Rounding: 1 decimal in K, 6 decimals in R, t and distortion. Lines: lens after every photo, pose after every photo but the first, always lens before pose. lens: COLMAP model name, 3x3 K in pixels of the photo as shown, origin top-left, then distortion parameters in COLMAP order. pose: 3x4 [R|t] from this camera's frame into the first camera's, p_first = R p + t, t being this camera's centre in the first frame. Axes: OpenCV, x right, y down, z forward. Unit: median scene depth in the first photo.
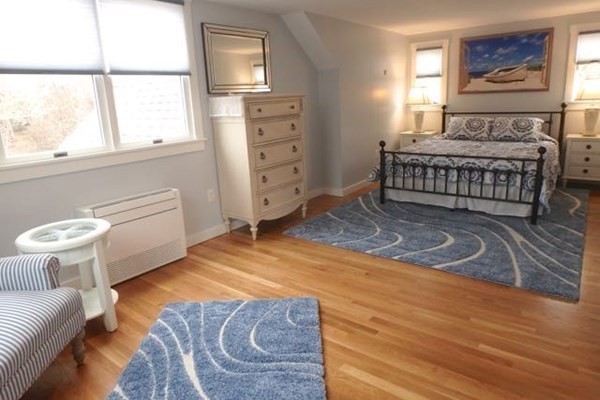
lens RADIAL K [[370.7, 0, 305.5], [0, 370.7, 190.1], [0, 0, 1]] dist [-0.033280, 0.011886]
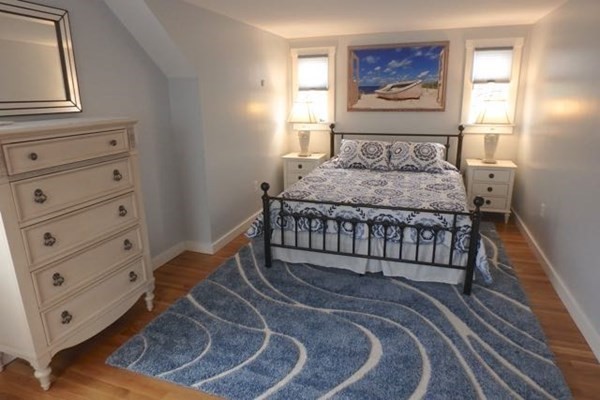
lens RADIAL K [[370.7, 0, 305.5], [0, 370.7, 190.1], [0, 0, 1]] dist [-0.033280, 0.011886]
pose [[0.947036, -0.050272, 0.317169, 0.057018], [0.053421, 0.998571, -0.001233, -0.114588], [-0.316654, 0.018112, 0.948368, 0.305642]]
